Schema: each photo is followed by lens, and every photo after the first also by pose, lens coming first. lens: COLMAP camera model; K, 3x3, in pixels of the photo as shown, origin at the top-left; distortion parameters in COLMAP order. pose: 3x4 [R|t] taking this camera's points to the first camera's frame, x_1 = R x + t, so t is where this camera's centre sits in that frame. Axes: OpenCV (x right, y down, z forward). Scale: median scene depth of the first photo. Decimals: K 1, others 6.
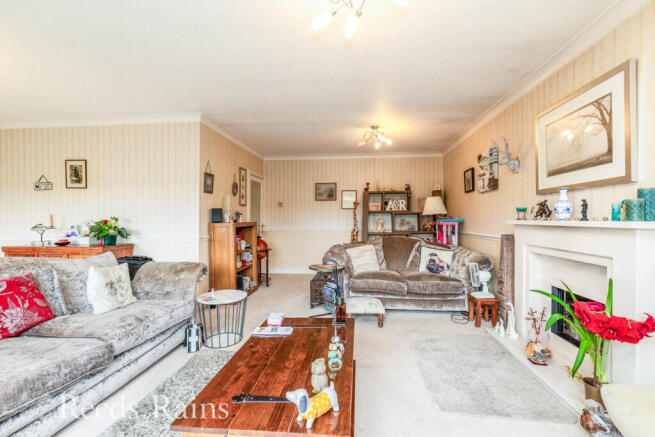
lens RADIAL K [[294.3, 0, 327.8], [0, 294.3, 217.1], [0, 0, 1]] dist [0.003673, 0.000942]
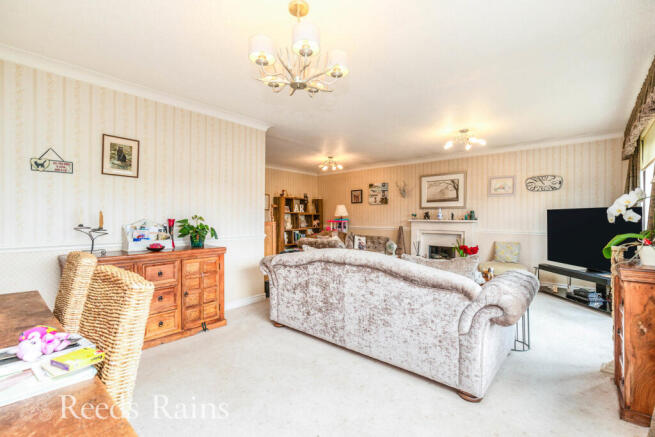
lens RADIAL K [[294.3, 0, 331.7], [0, 294.3, 219.7], [0, 0, 1]] dist [0.003673, 0.000942]
pose [[0.579809, 0.000630, 0.814752, -1.157745], [-0.009368, 0.999939, 0.005893, 0.001404], [-0.814699, -0.011049, 0.579779, 0.147536]]
